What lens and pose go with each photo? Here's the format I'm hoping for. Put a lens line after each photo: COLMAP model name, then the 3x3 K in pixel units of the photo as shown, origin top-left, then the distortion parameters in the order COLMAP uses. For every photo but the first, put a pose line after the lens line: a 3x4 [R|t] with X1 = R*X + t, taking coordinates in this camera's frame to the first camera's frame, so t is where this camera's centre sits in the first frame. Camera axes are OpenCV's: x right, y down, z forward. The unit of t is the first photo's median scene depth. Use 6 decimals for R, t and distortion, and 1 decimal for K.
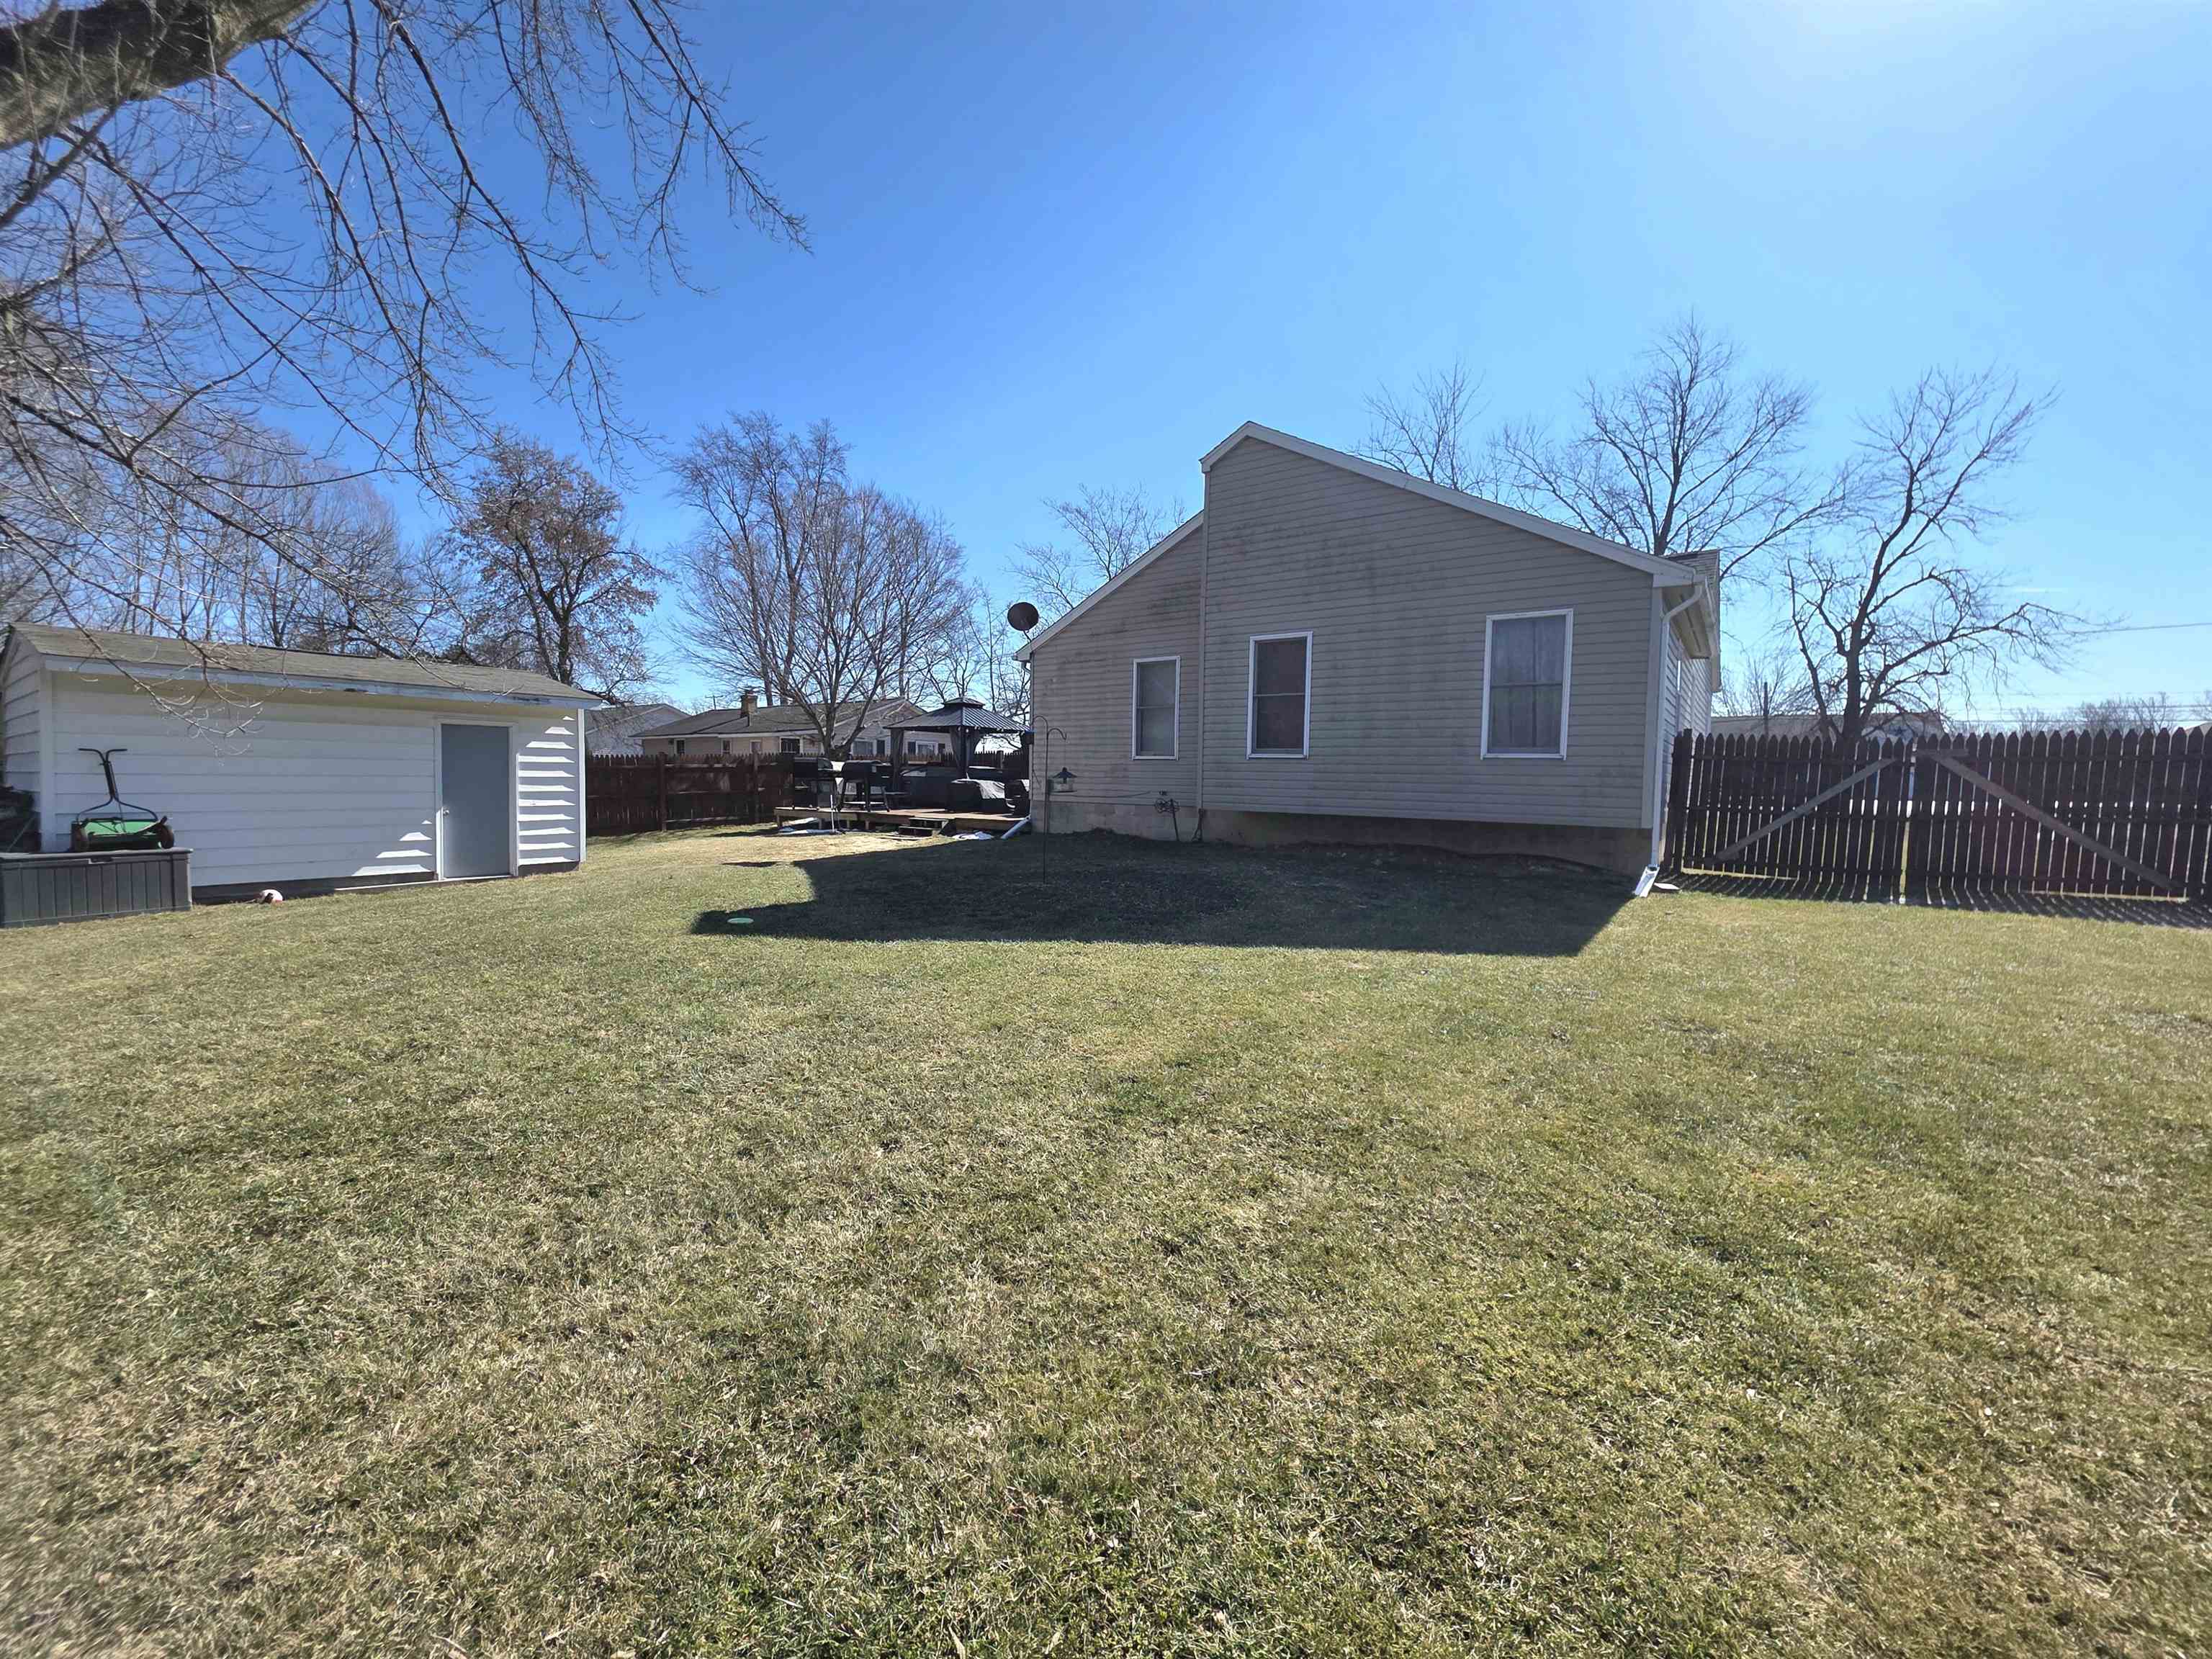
lens RADIAL K [[895.9, 0, 1105.6], [0, 895.9, 824.6], [0, 0, 1]] dist [-0.000321, -0.000143]
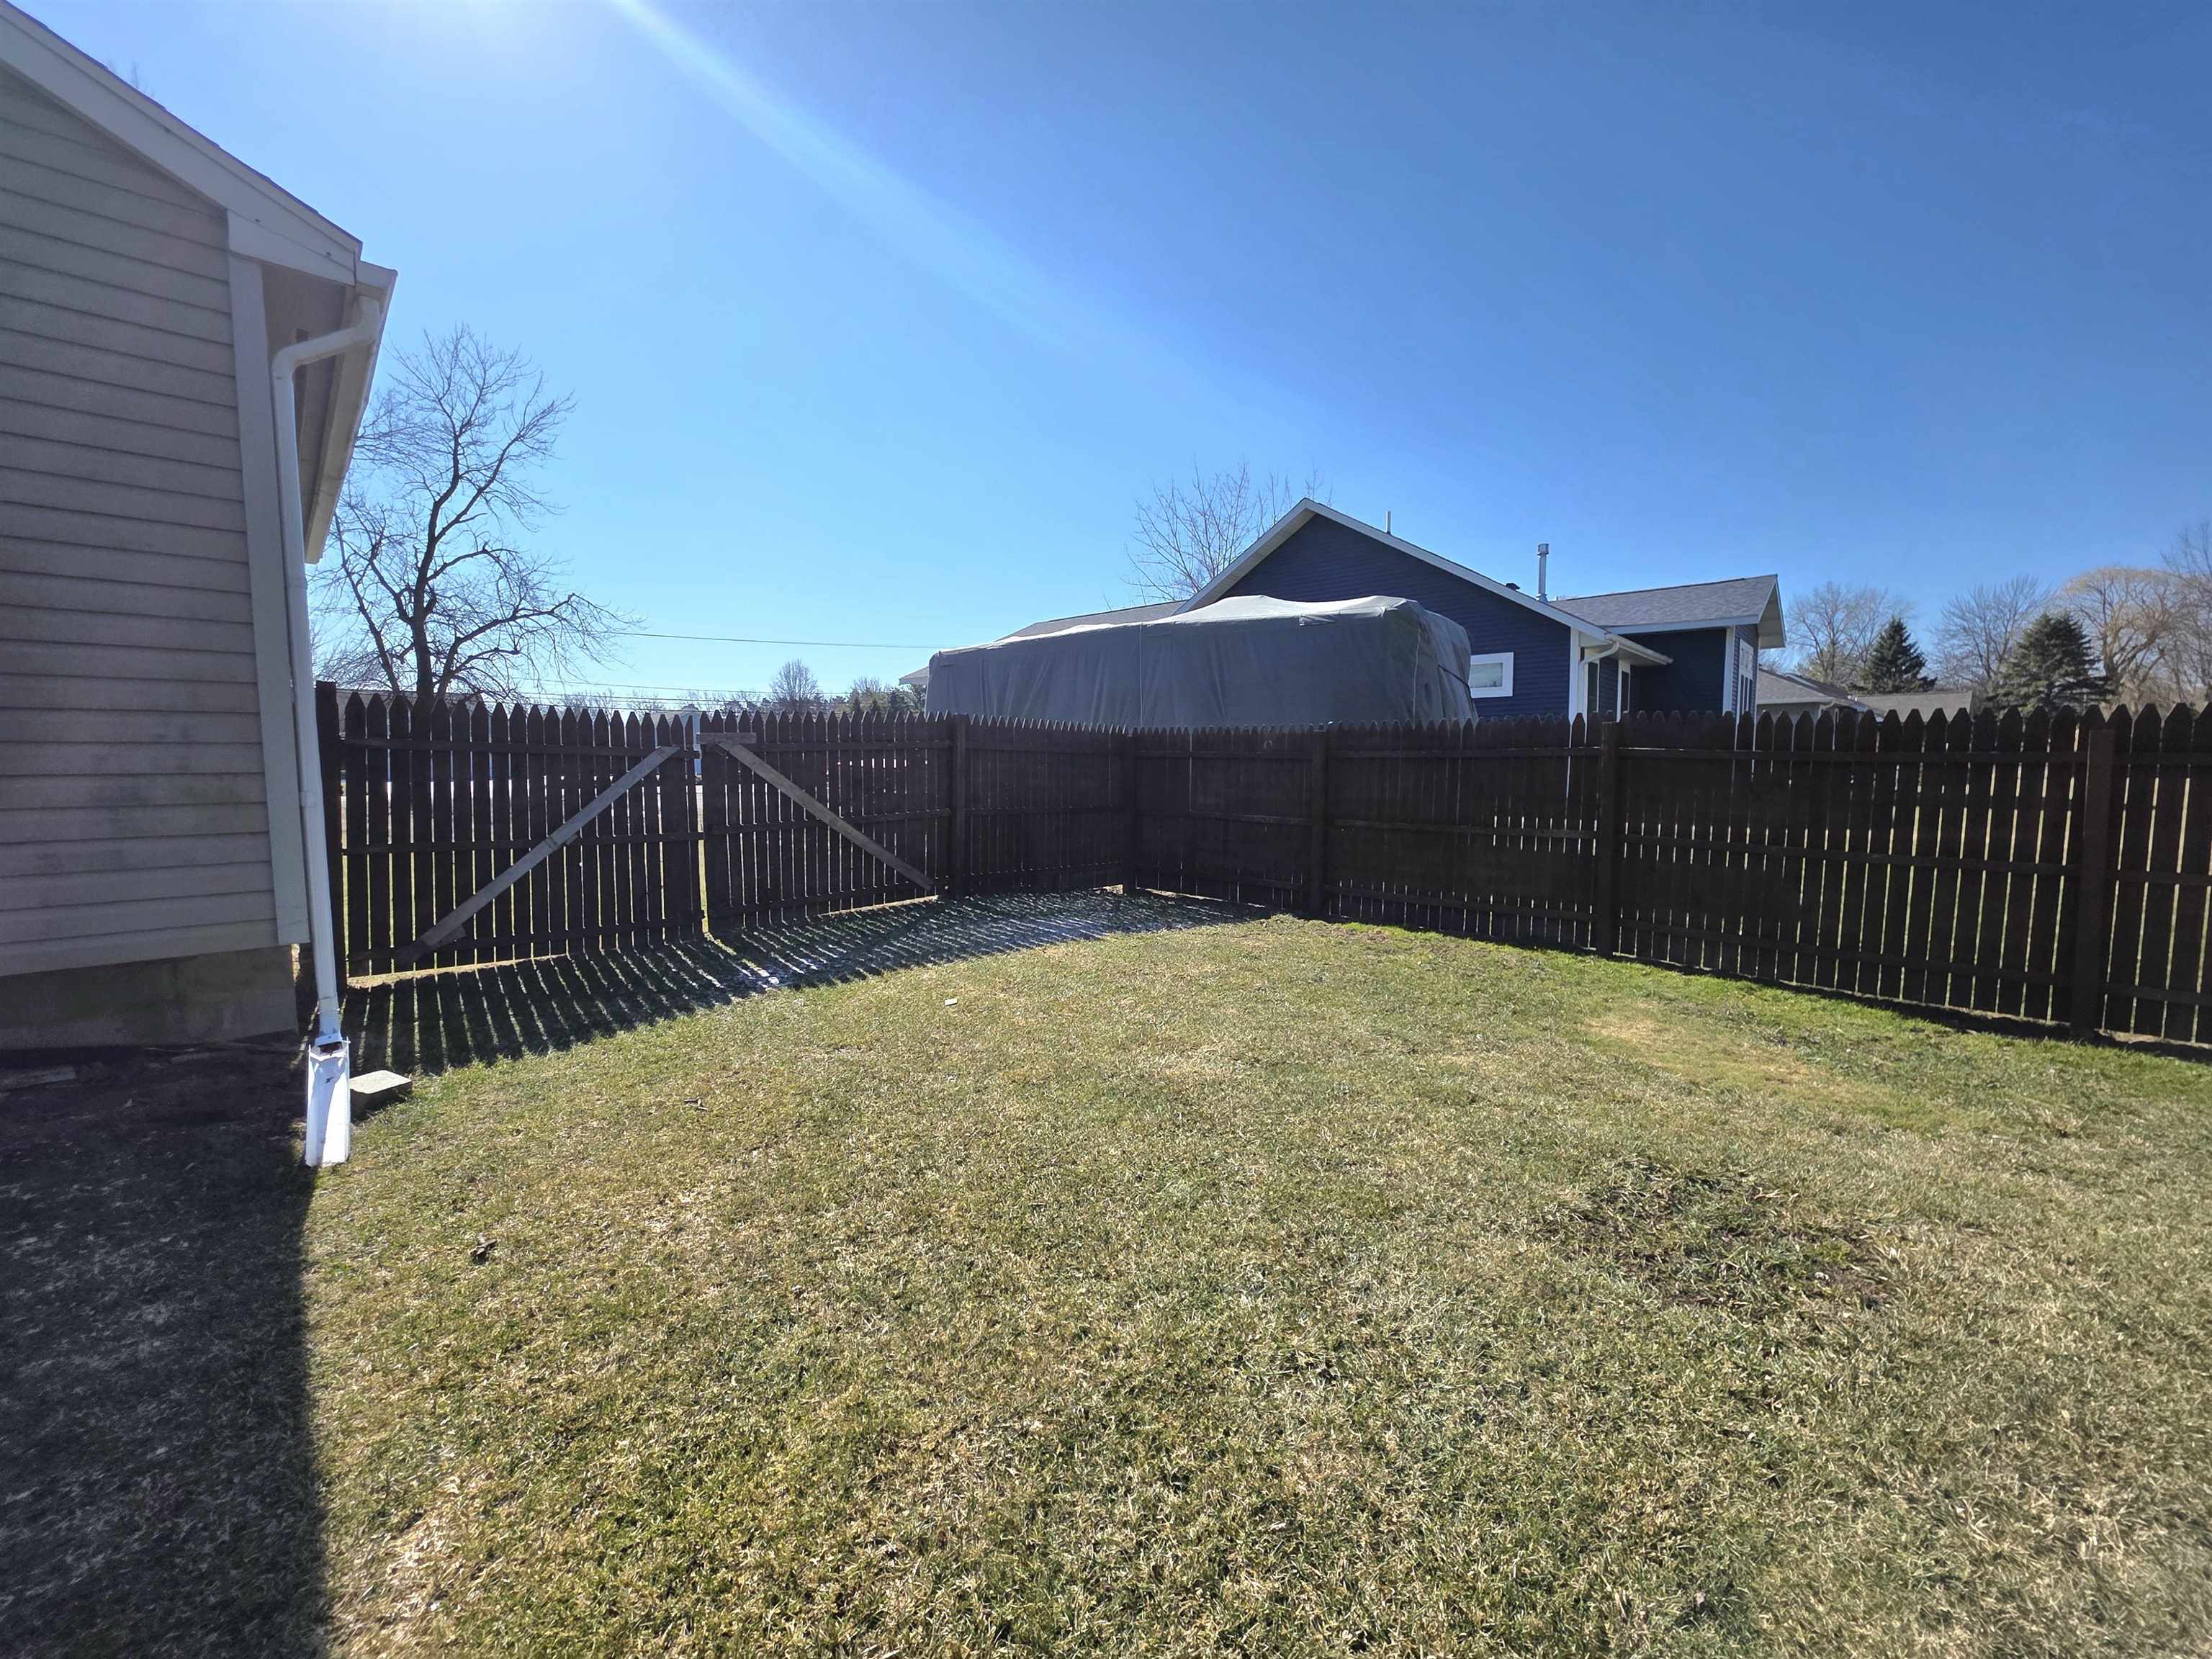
lens RADIAL K [[895.9, 0, 1105.6], [0, 895.9, 824.6], [0, 0, 1]] dist [-0.000321, -0.000143]
pose [[0.200920, -0.090479, 0.975420, 0.086852], [0.067008, 0.994663, 0.078461, -0.014130], [-0.977313, 0.049597, 0.205910, 0.164253]]
